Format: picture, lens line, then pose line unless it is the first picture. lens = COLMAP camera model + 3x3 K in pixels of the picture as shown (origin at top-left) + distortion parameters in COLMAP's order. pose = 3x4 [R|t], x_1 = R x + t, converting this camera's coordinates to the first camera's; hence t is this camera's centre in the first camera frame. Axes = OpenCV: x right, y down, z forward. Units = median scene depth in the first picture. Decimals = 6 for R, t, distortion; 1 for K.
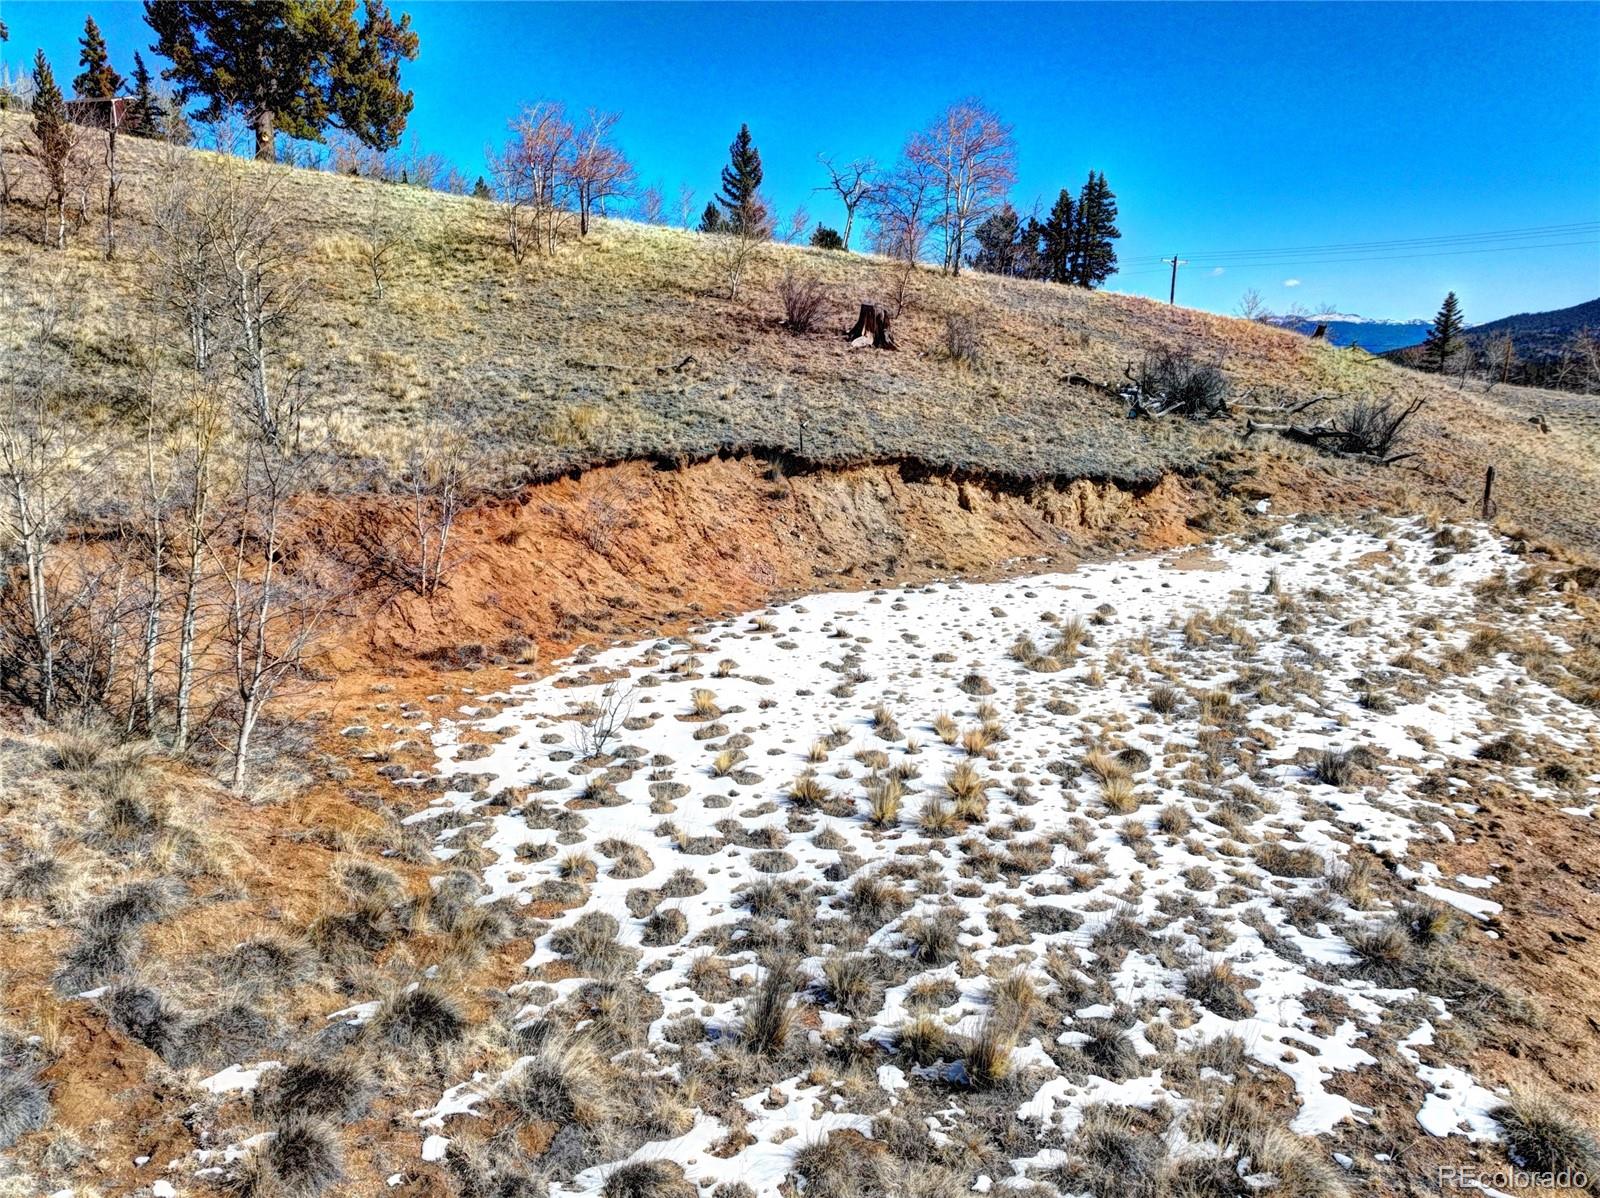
lens RADIAL K [[1126.6, 0, 804.3], [0, 1126.6, 598.9], [0, 0, 1]] dist [0.007816, 0.006046]
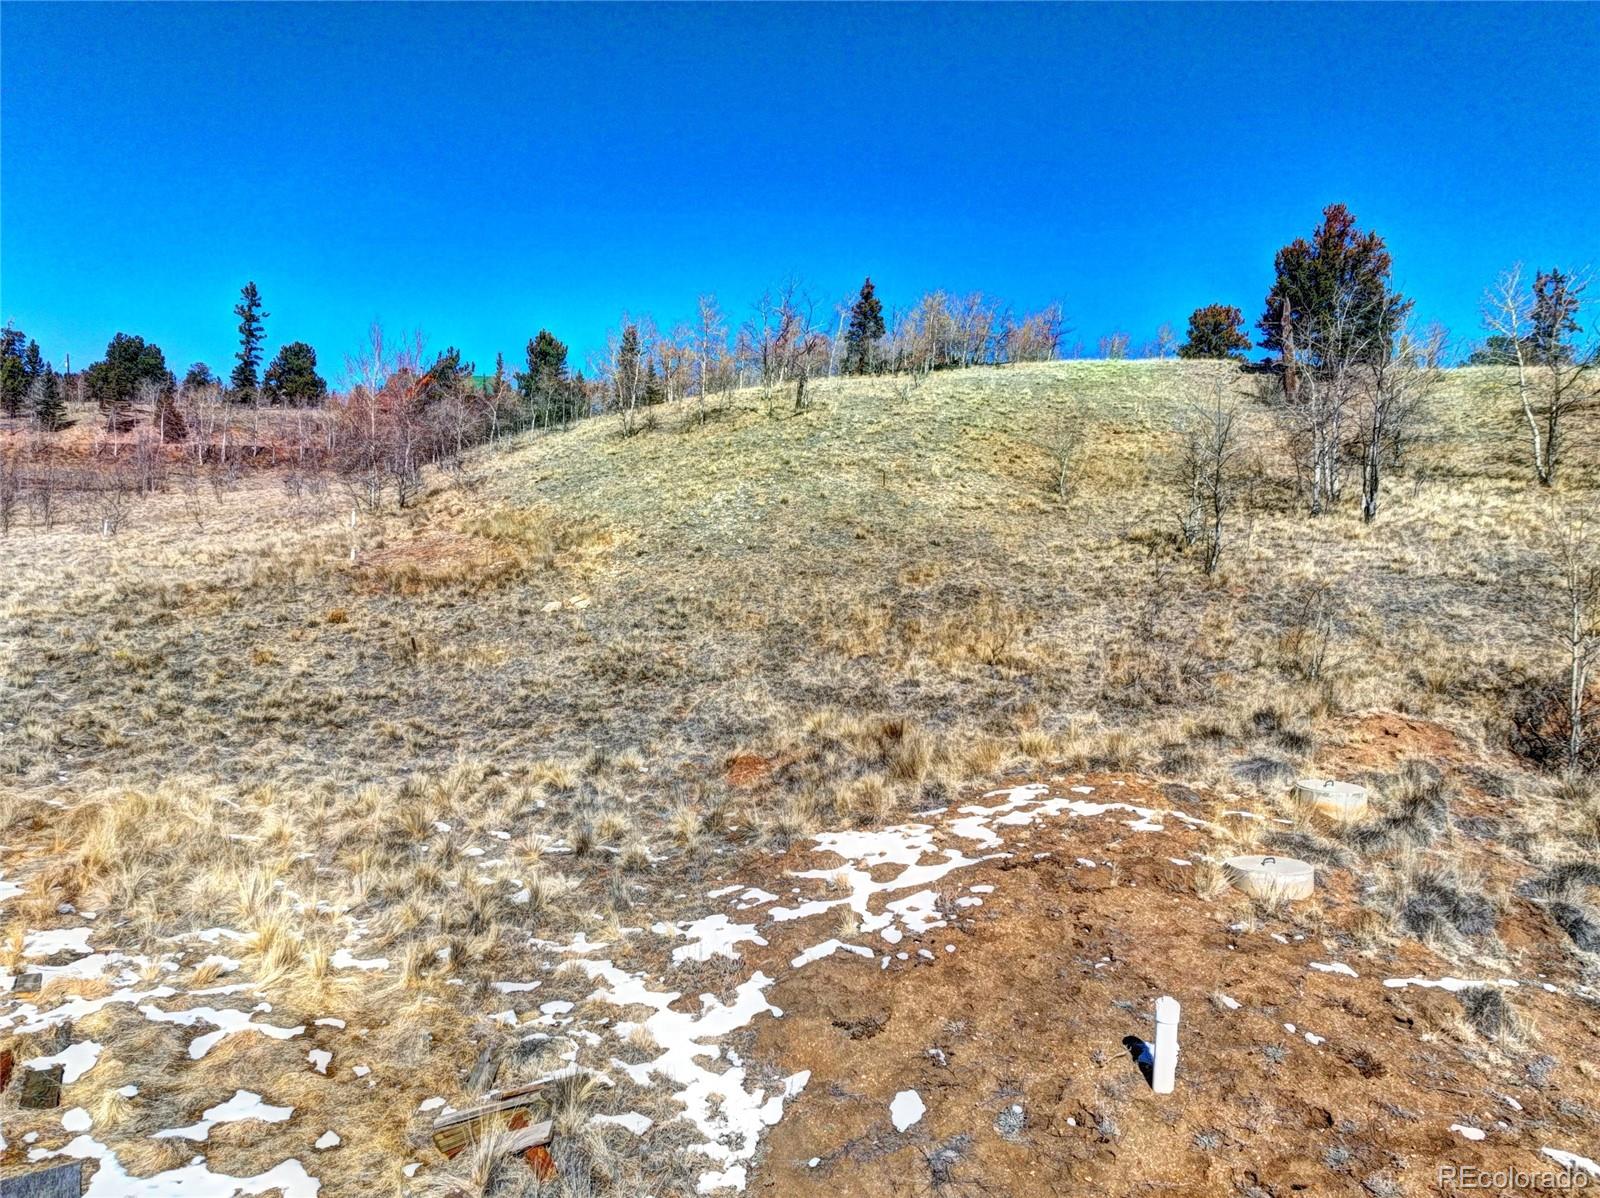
lens RADIAL K [[1129.5, 0, 802.7], [0, 1129.5, 595.9], [0, 0, 1]] dist [0.003978, 0.010922]
pose [[0.319793, 0.009174, -0.947443, 0.114940], [-0.222663, 0.972677, -0.065738, 0.074057], [0.920952, 0.231983, 0.313098, -0.106085]]
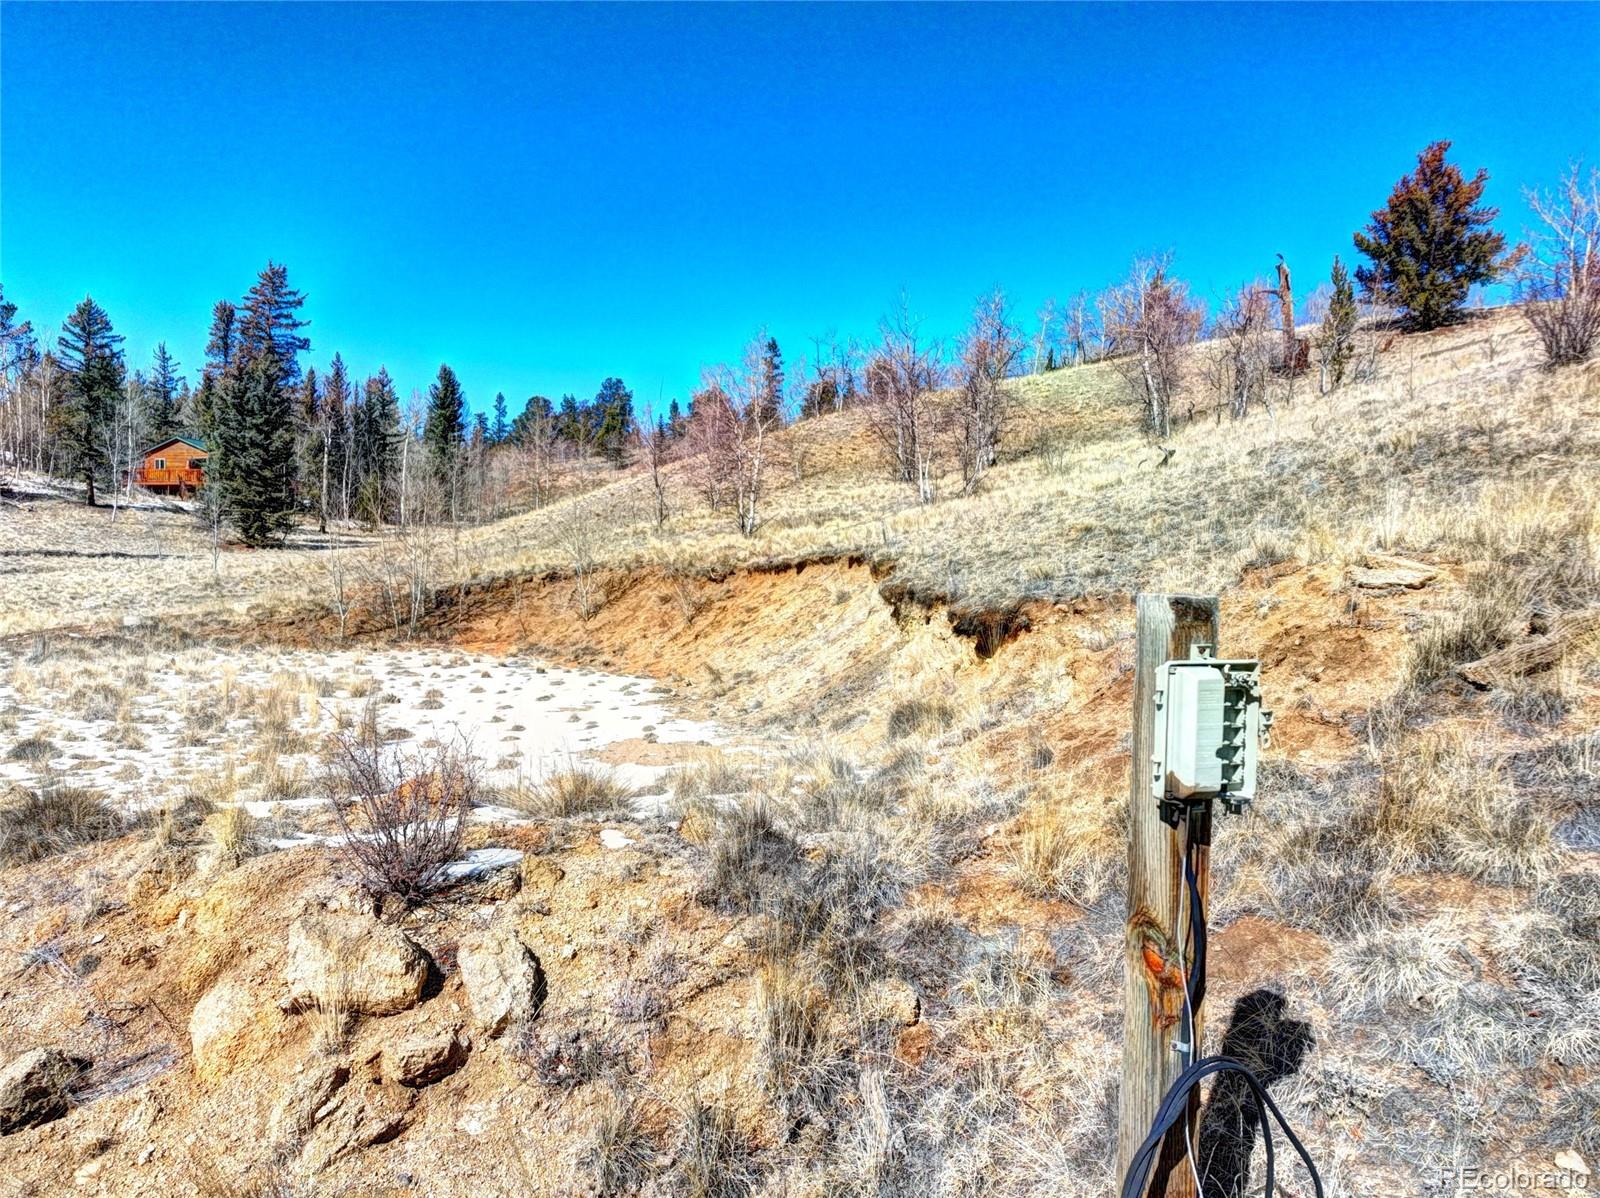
lens RADIAL K [[1130.6, 0, 804.5], [0, 1130.6, 600.2], [0, 0, 1]] dist [0.004536, 0.003804]
pose [[-0.242772, 0.010623, -0.970025, 0.736964], [-0.215564, 0.974349, 0.064620, -0.133385], [0.945830, 0.224791, -0.234255, 1.090519]]
